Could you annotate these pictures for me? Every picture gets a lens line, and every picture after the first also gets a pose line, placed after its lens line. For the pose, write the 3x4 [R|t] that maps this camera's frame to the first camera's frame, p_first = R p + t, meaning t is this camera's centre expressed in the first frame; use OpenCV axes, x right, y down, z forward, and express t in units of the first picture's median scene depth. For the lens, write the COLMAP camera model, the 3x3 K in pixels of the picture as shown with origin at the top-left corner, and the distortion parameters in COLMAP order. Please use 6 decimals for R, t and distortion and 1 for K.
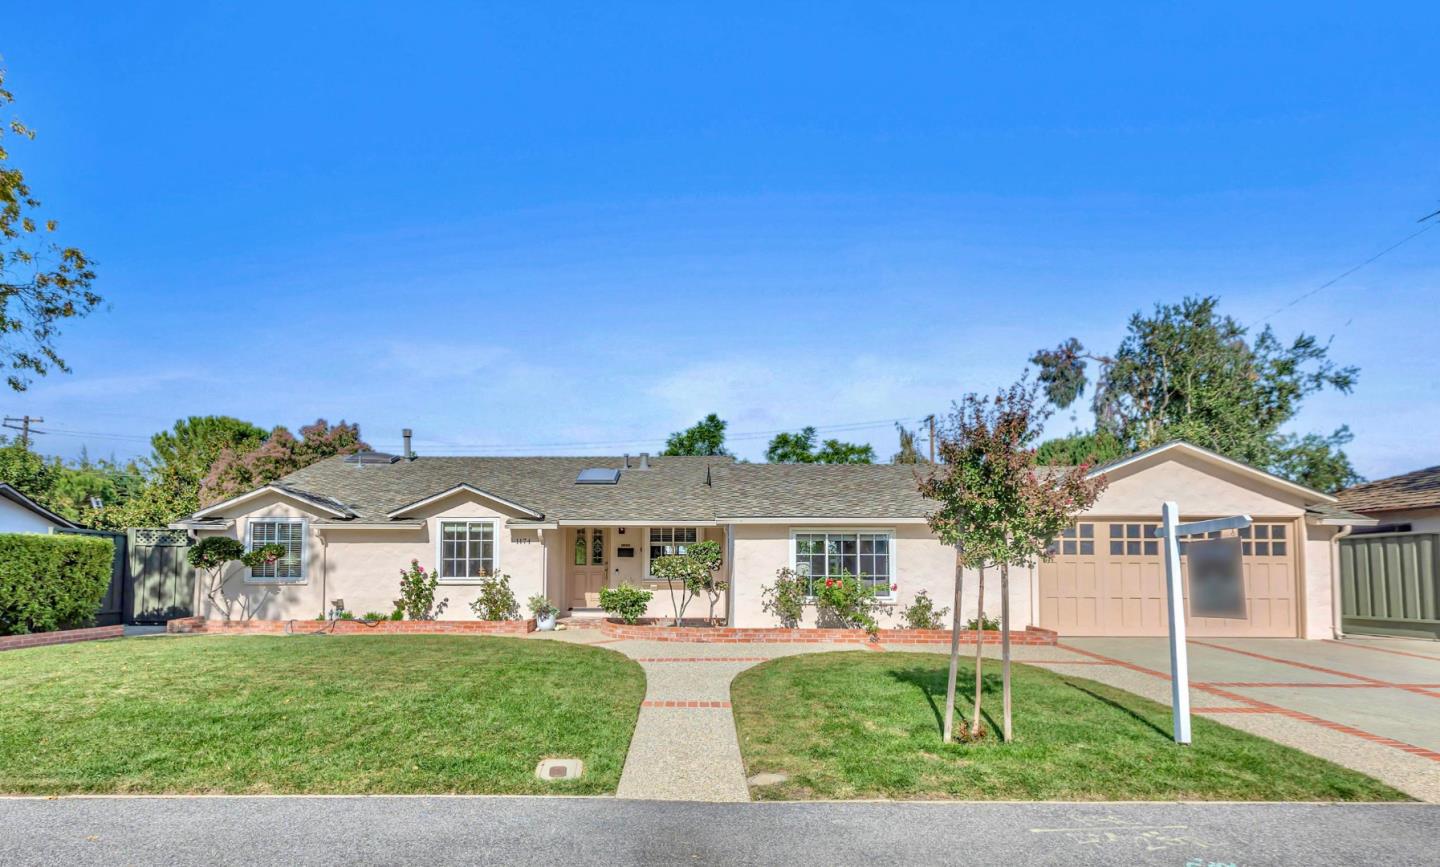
lens RADIAL K [[788.4, 0, 715.4], [0, 788.4, 504.3], [0, 0, 1]] dist [0.001979, 0.000187]
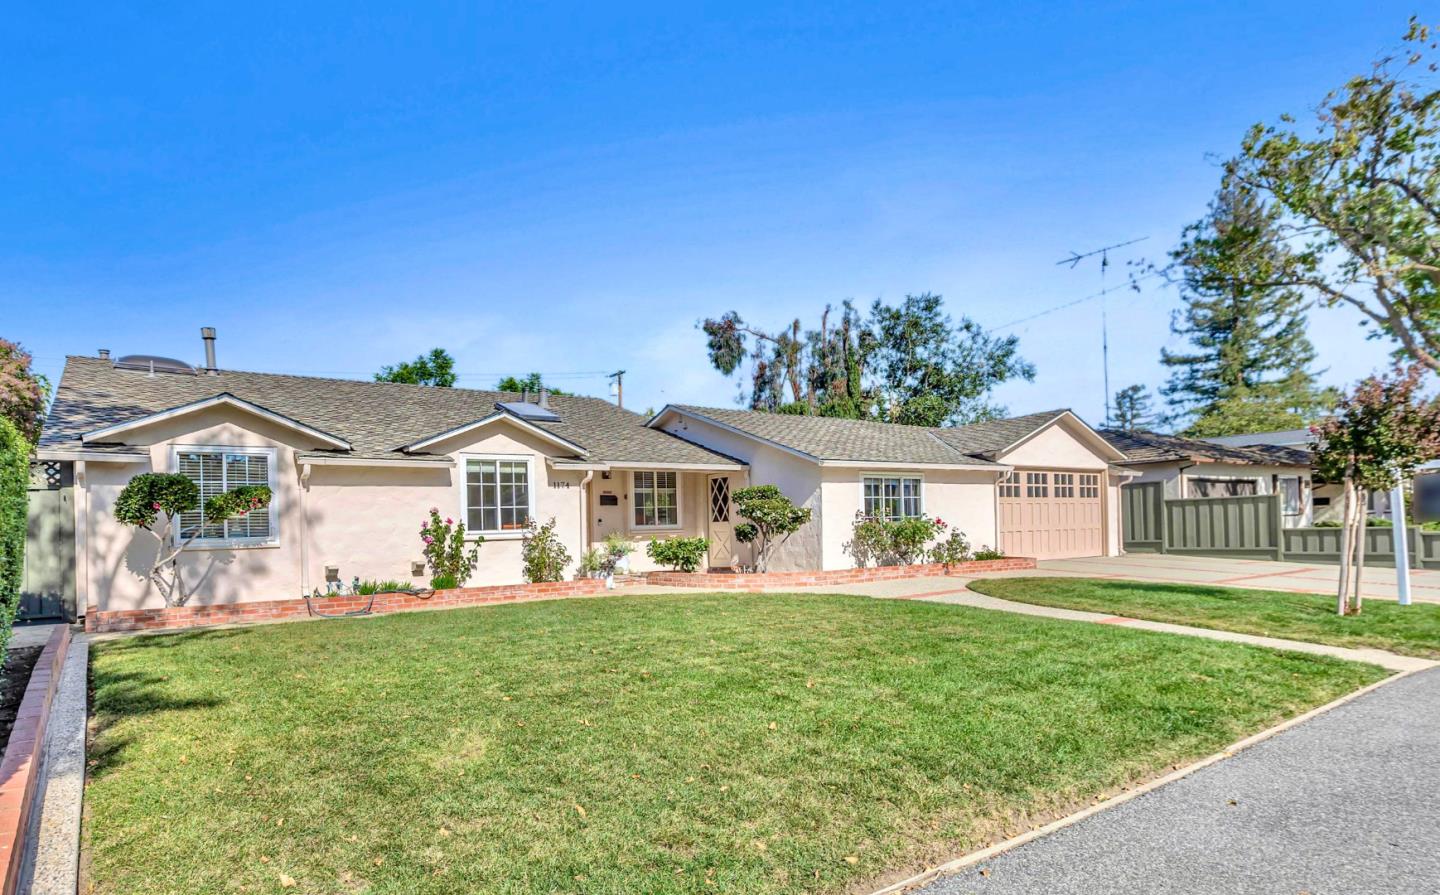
lens RADIAL K [[815.6, 0, 722.8], [0, 815.6, 504.8], [0, 0, 1]] dist [0.006259, 0.000853]
pose [[0.815568, -0.008839, 0.578593, -0.608594], [-0.018382, 0.998983, 0.041172, 0.029605], [-0.578369, -0.044214, 0.814577, 0.210384]]
